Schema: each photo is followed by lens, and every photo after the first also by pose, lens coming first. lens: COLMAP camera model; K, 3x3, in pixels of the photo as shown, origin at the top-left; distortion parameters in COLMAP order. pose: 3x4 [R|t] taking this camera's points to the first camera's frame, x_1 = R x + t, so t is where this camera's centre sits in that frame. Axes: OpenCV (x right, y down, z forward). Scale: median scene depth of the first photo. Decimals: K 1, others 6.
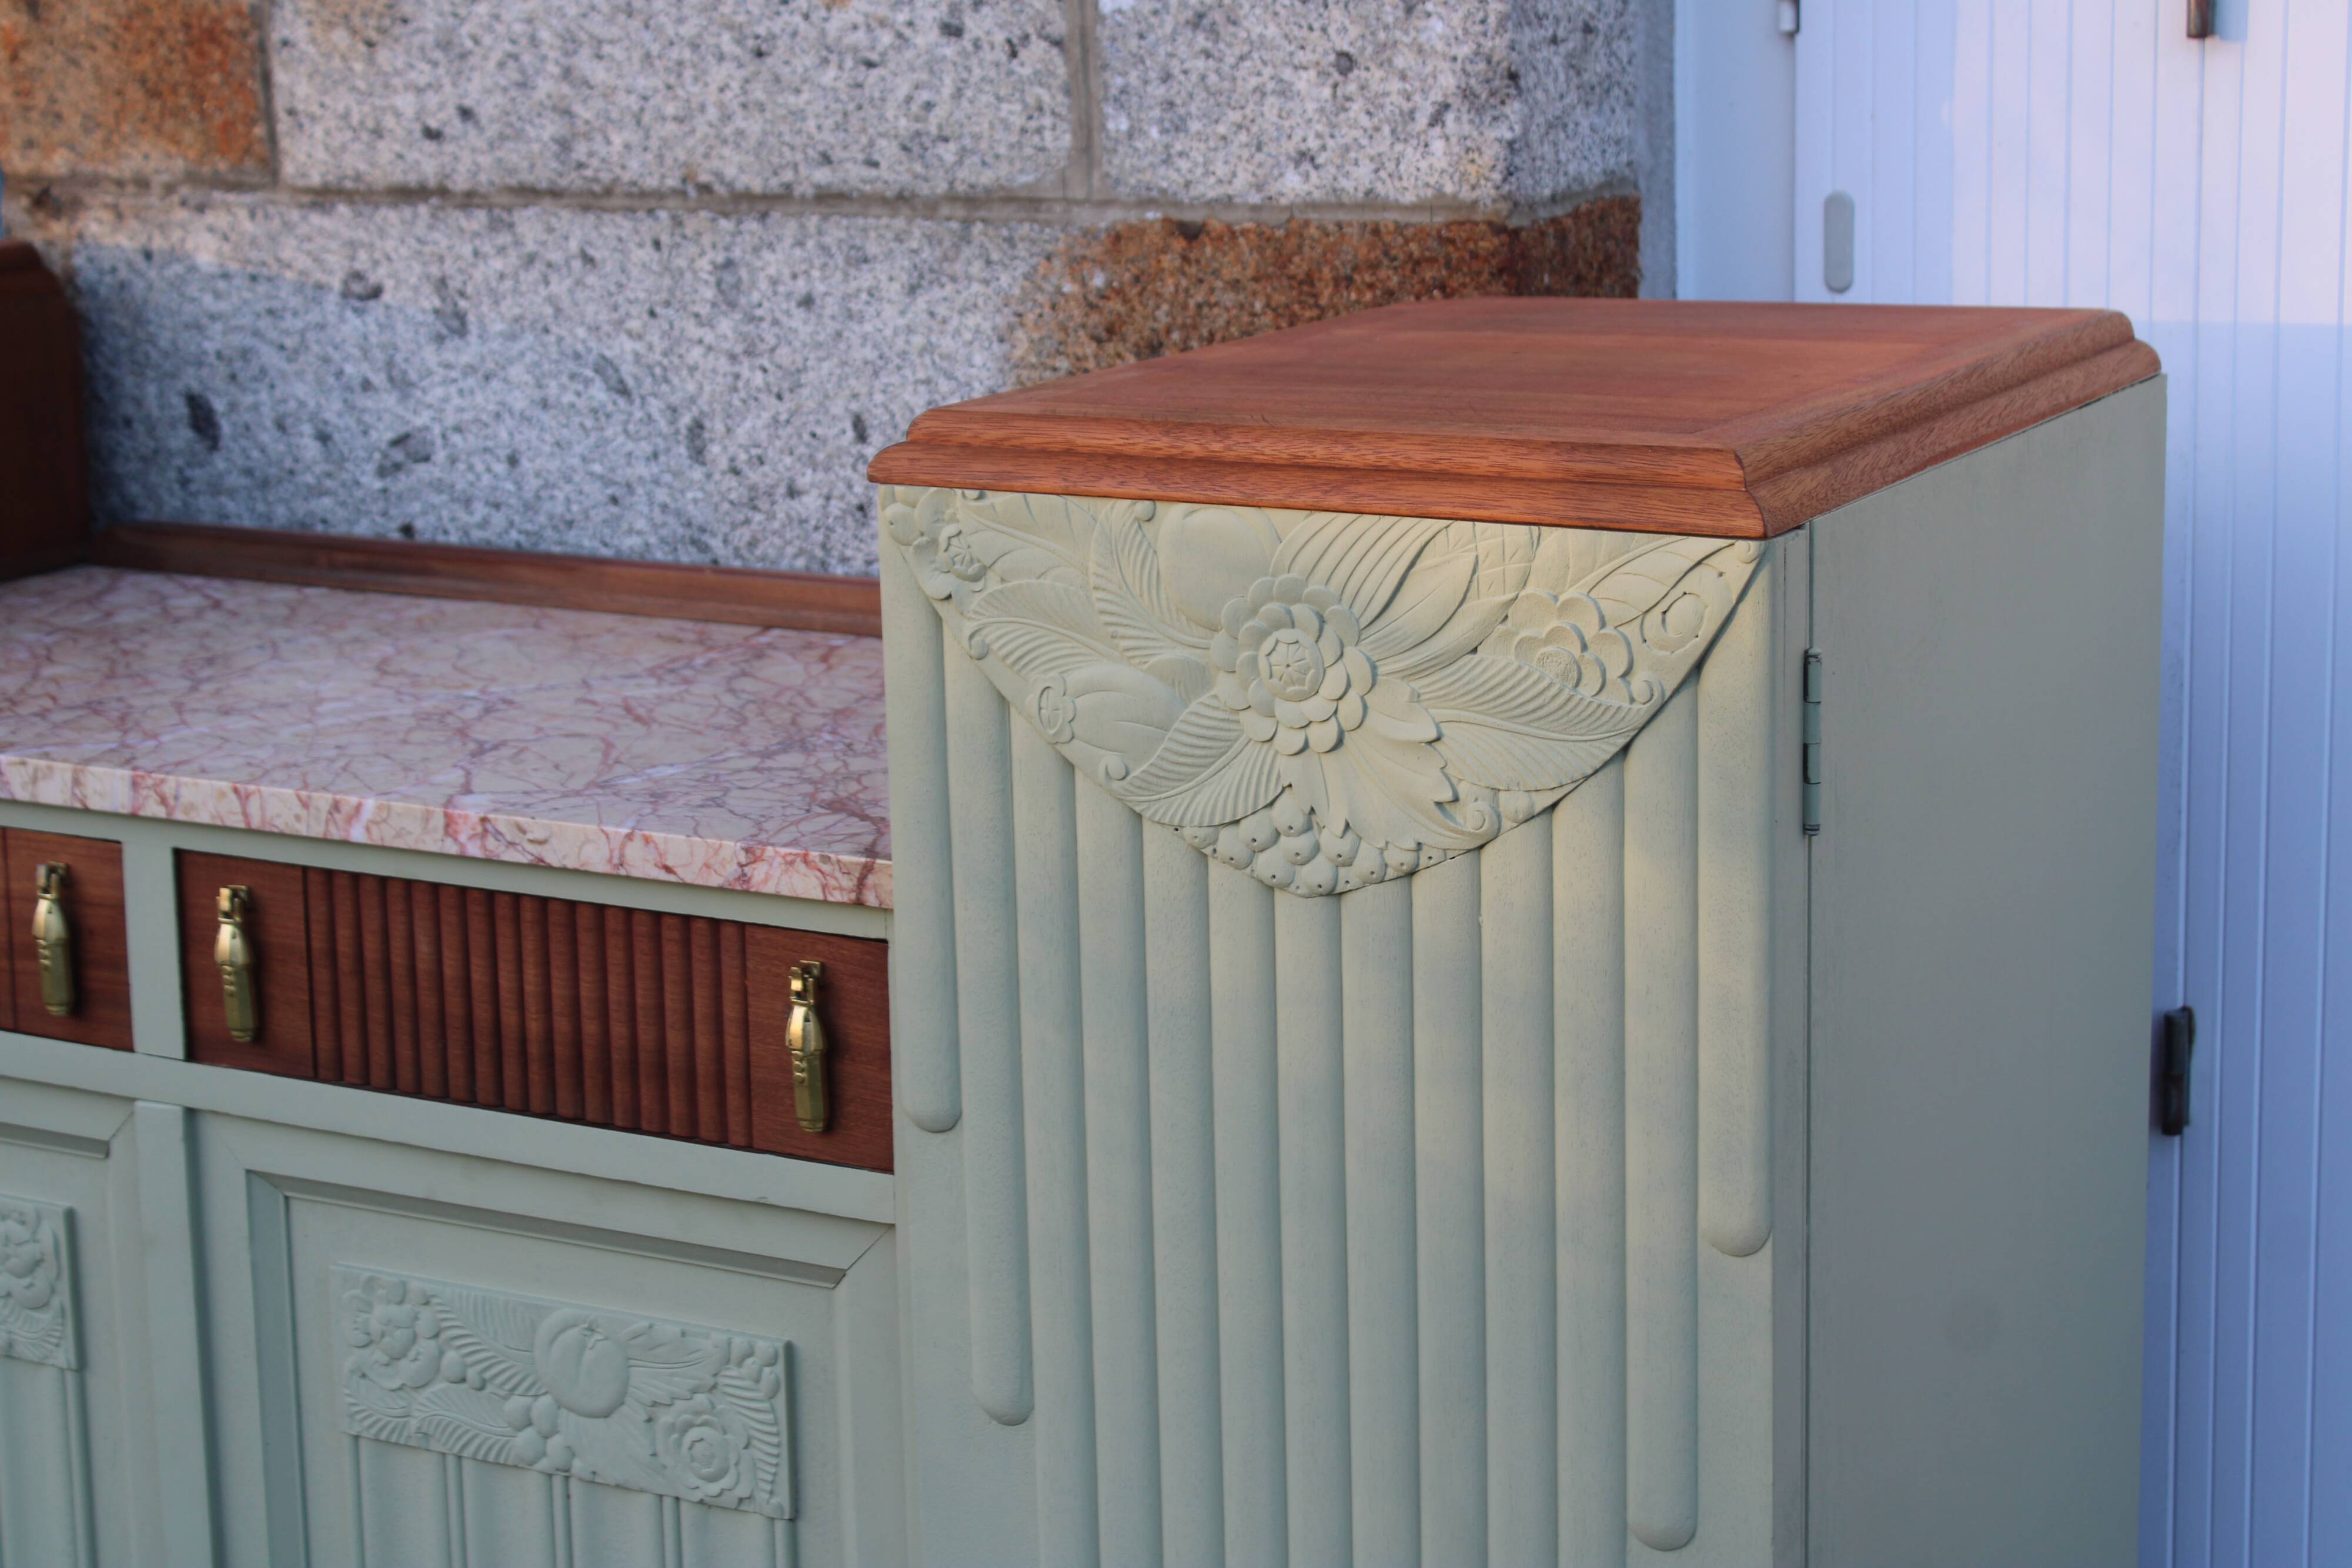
lens RADIAL K [[4254.4, 0, 1174.7], [0, 4254.4, 775.2], [0, 0, 1]] dist [-0.011420, 0.169939]
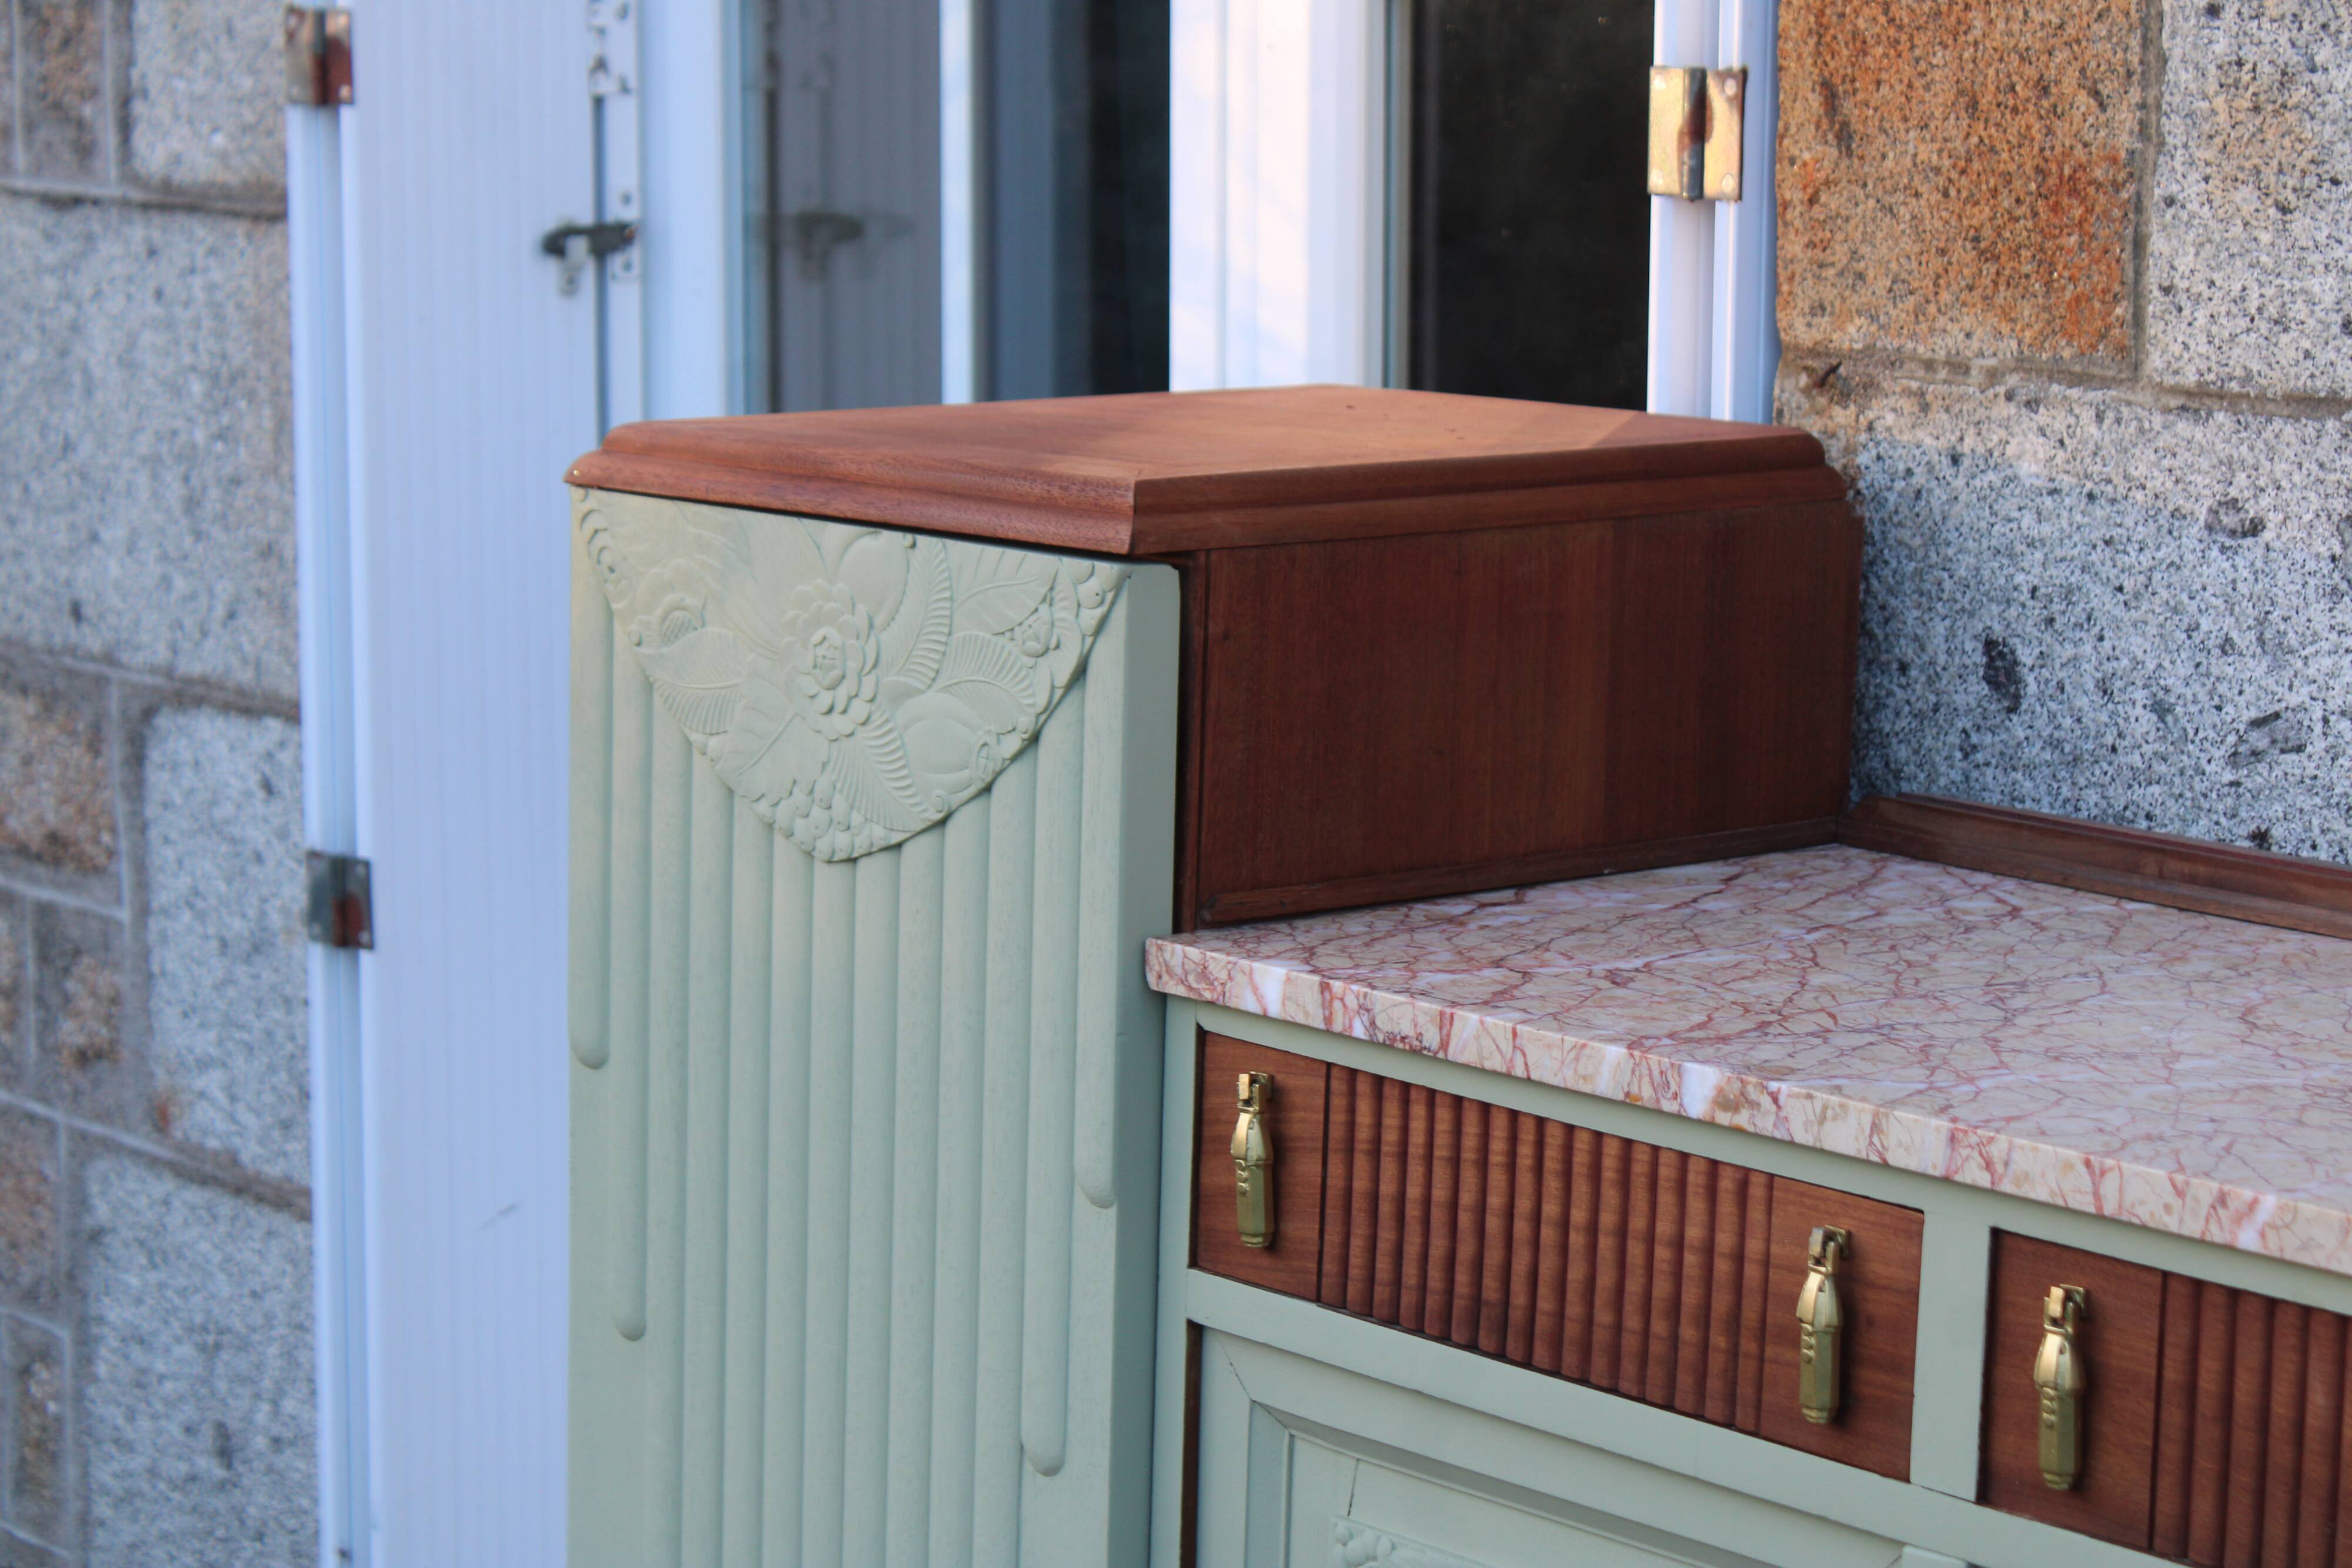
lens RADIAL K [[5559.3, 0, 1148.3], [0, 5559.3, 772.8], [0, 0, 1]] dist [0.049062, 0.300071]
pose [[0.943962, 0.088149, -0.318067, -0.056931], [-0.108238, 0.993059, -0.046016, -0.001599], [0.311803, 0.077864, 0.946951, -0.014932]]
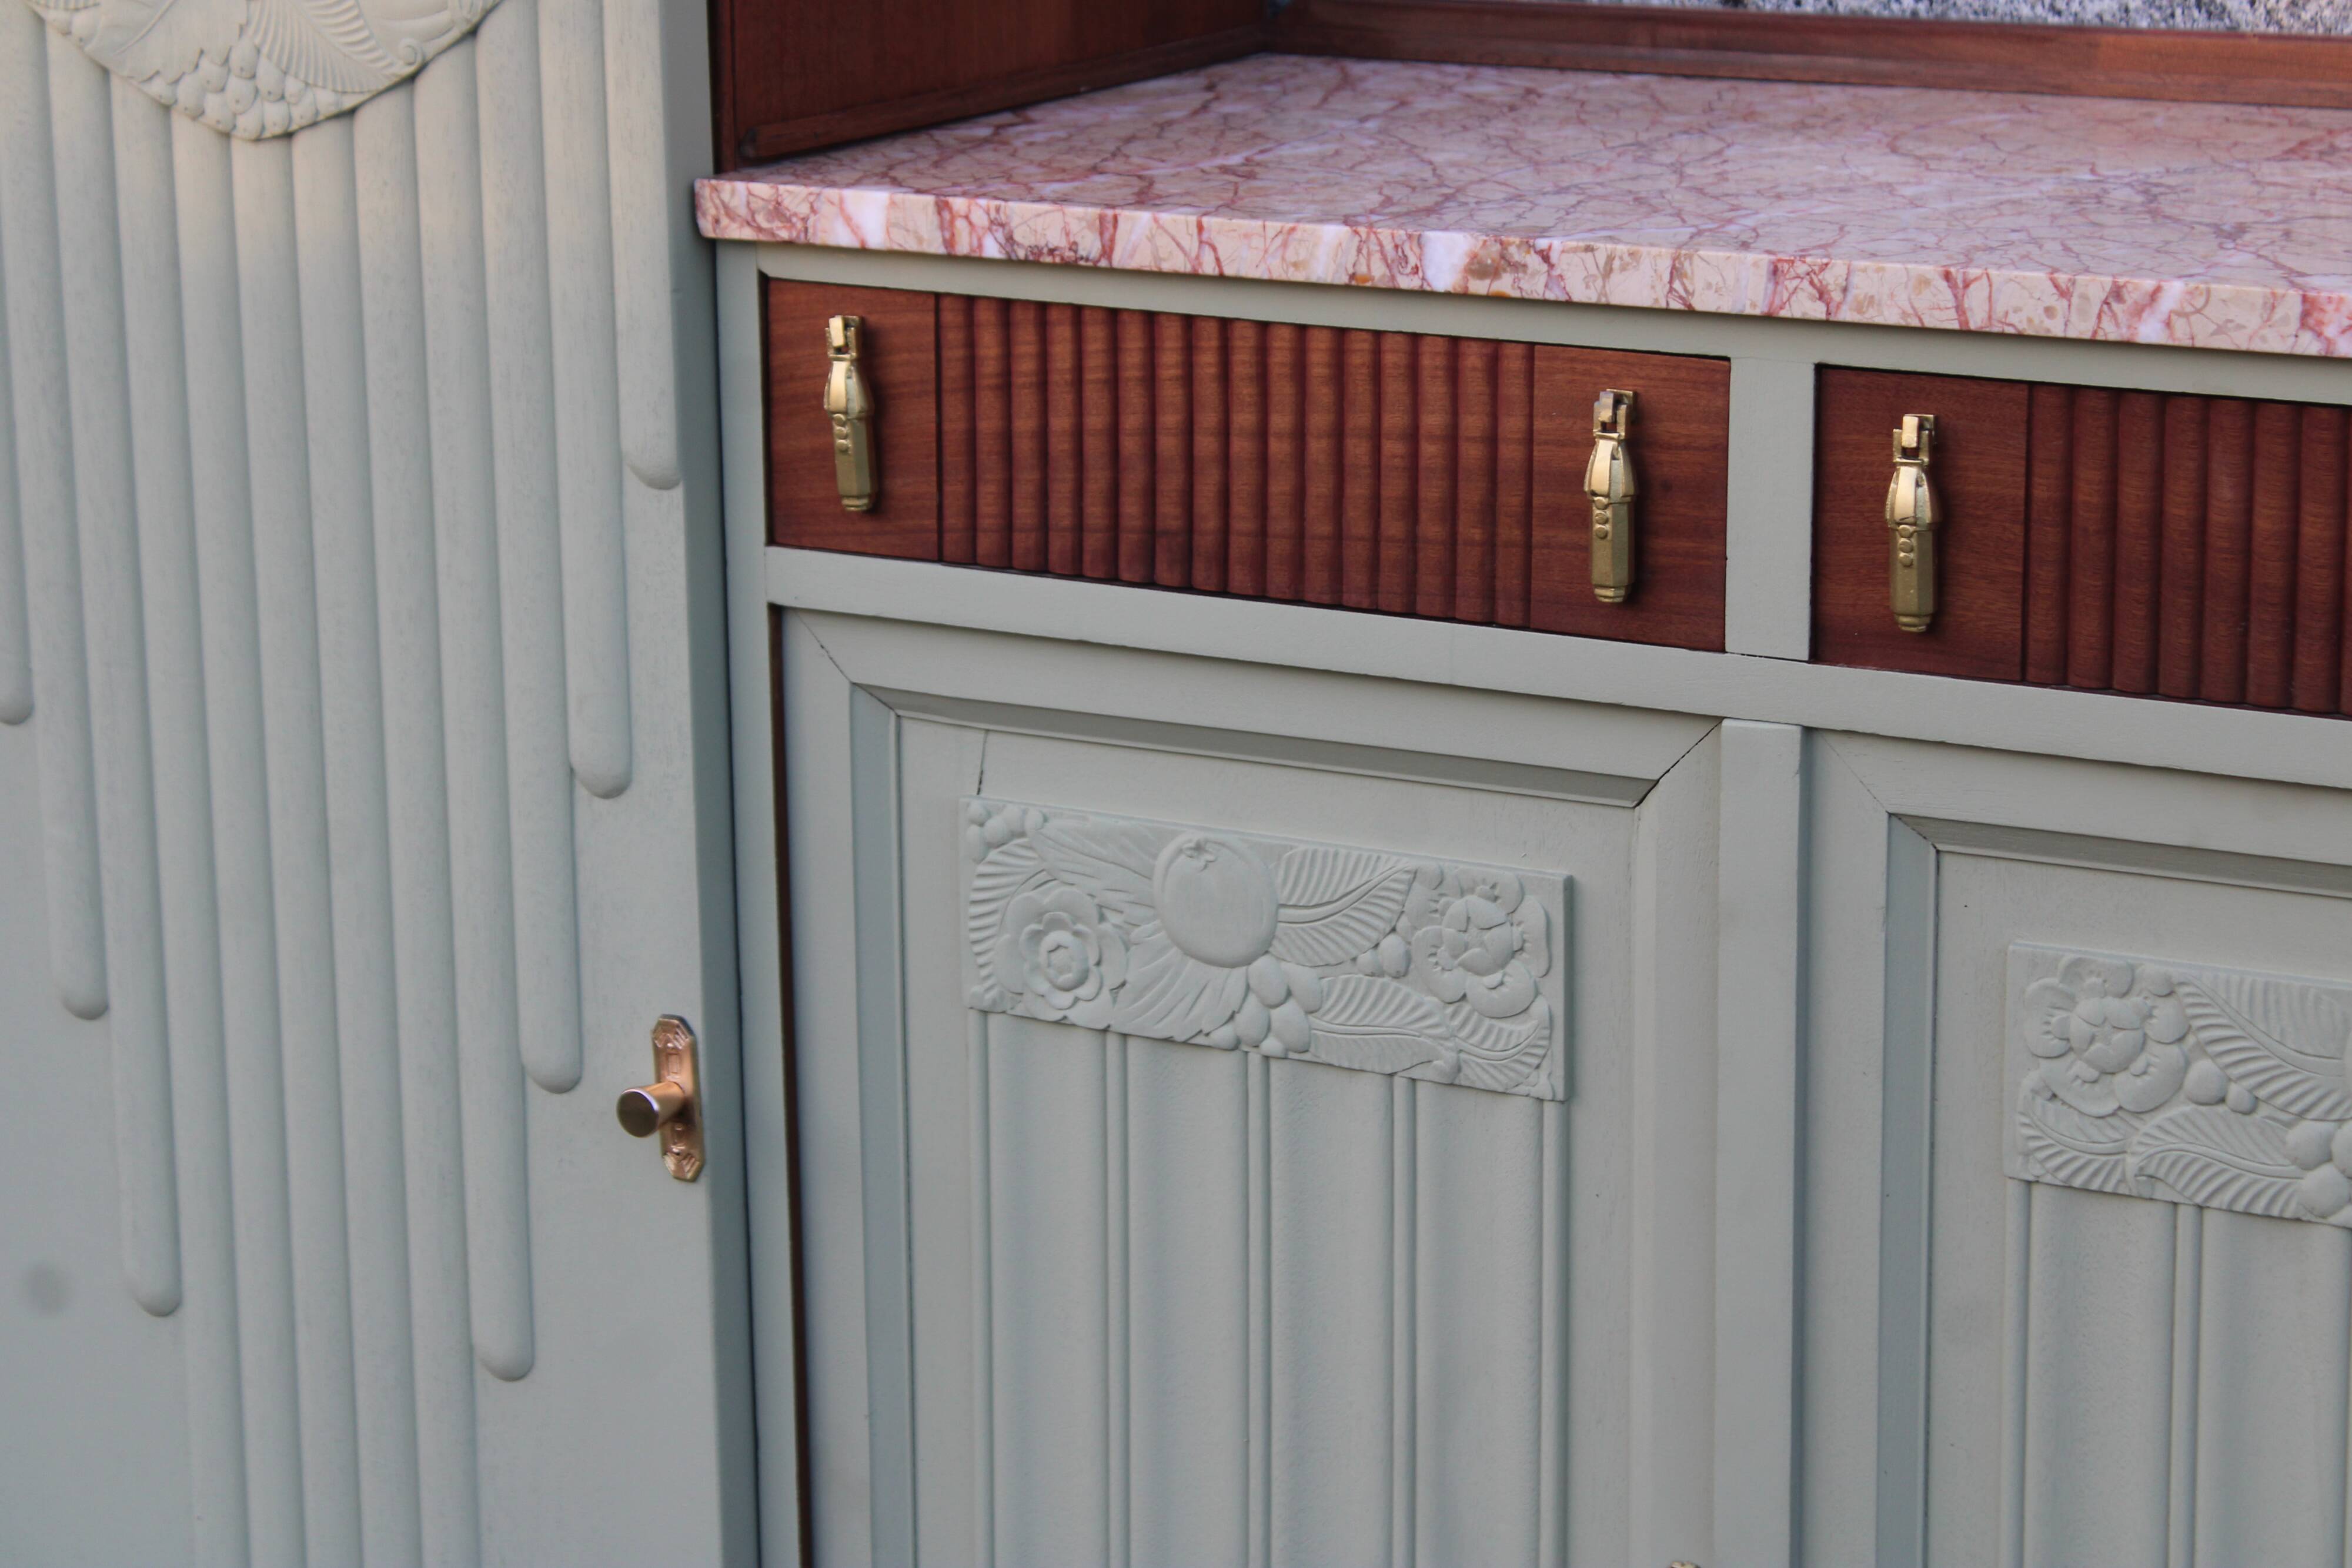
lens RADIAL K [[5559.3, 0, 1148.3], [0, 5559.3, 772.8], [0, 0, 1]] dist [0.049062, 0.300071]
pose [[0.999860, 0.004357, -0.016167, -0.293112], [-0.003880, 0.999558, 0.029465, 0.052014], [0.016288, -0.029398, 0.999435, 0.045039]]
